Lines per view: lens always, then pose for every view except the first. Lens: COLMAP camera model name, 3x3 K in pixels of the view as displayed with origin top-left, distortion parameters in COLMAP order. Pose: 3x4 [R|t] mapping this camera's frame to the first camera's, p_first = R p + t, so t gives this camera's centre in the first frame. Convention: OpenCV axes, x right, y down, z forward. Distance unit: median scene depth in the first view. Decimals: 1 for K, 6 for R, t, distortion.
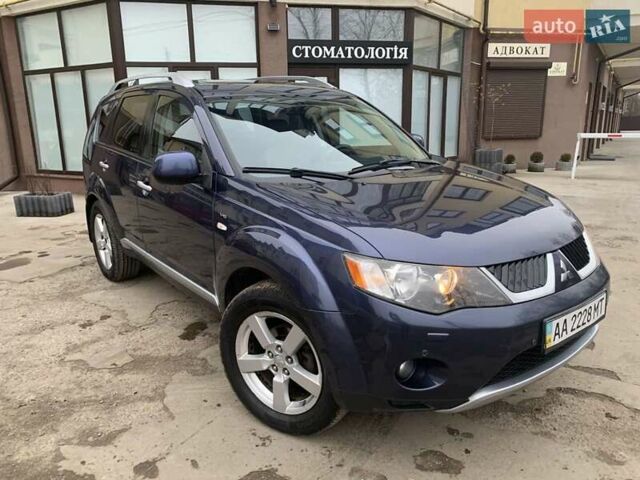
lens RADIAL K [[489.6, 0, 314.7], [0, 489.6, 240.2], [0, 0, 1]] dist [0.009941, -0.001808]
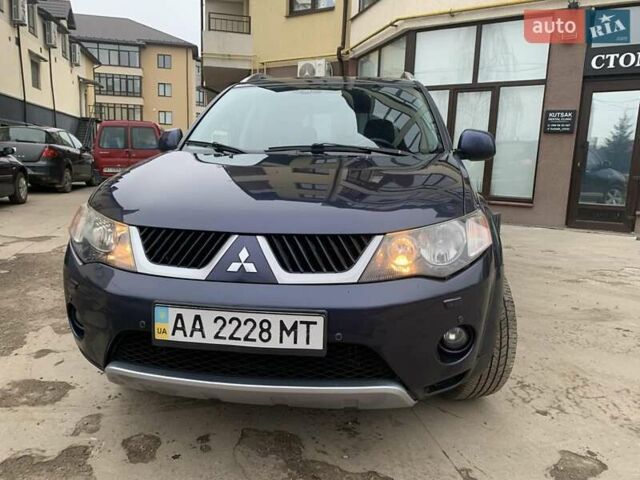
lens RADIAL K [[488.2, 0, 318.4], [0, 488.2, 242.5], [0, 0, 1]] dist [0.020613, -0.013674]
pose [[0.697672, 0.159755, -0.698378, 0.497779], [-0.210979, 0.977406, 0.012817, 0.000766], [0.684647, 0.138401, 0.715614, 0.246523]]
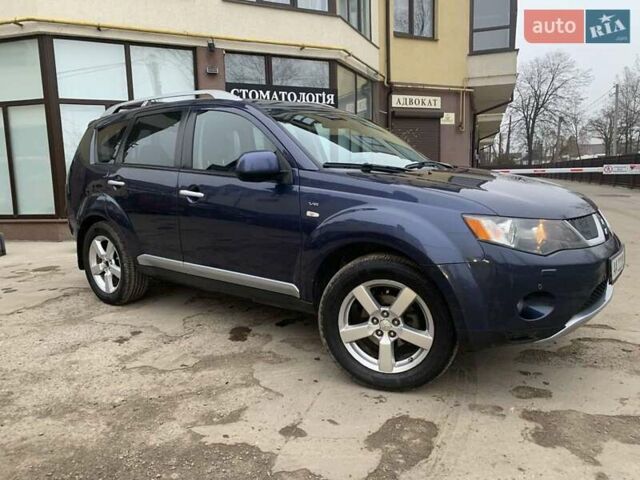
lens RADIAL K [[488.2, 0, 318.4], [0, 488.2, 242.5], [0, 0, 1]] dist [0.020613, -0.013674]
pose [[0.969495, -0.045585, 0.240833, -0.247235], [0.070011, 0.993121, -0.093857, 0.078168], [-0.234898, 0.107854, 0.966018, -0.035210]]
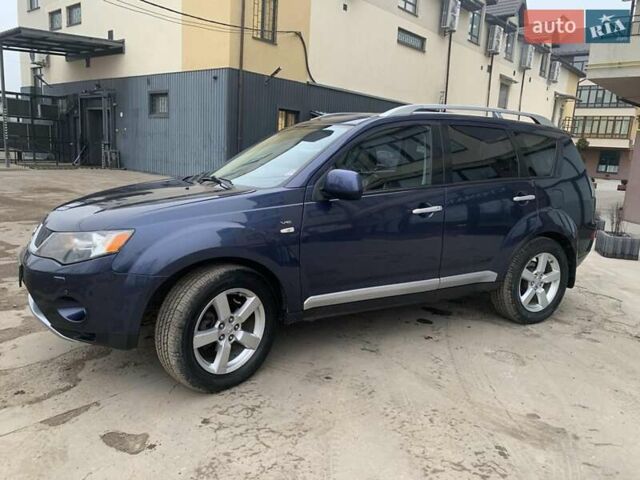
lens RADIAL K [[488.2, 0, 318.4], [0, 488.2, 242.5], [0, 0, 1]] dist [0.020613, -0.013674]
pose [[-0.172244, 0.193378, -0.965887, 0.819021], [-0.282503, 0.929655, 0.236502, -0.233515], [0.943676, 0.313601, -0.105497, 0.898455]]
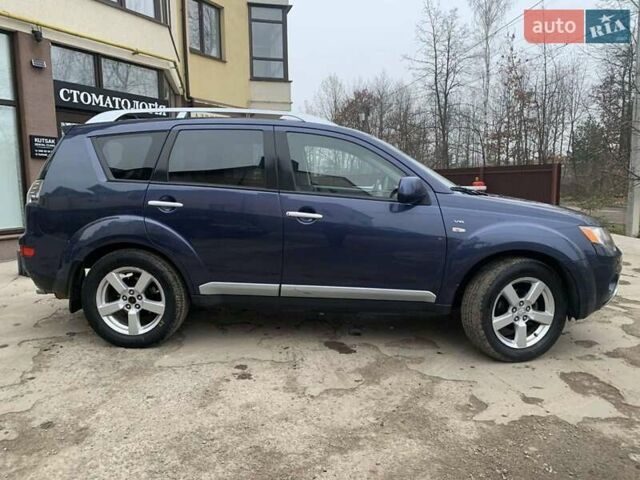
lens RADIAL K [[488.2, 0, 318.4], [0, 488.2, 242.5], [0, 0, 1]] dist [0.020613, -0.013674]
pose [[0.660142, -0.086725, 0.746117, -0.801305], [0.177435, 0.983206, -0.042706, -0.002448], [-0.729883, 0.160580, 0.664443, 0.219476]]
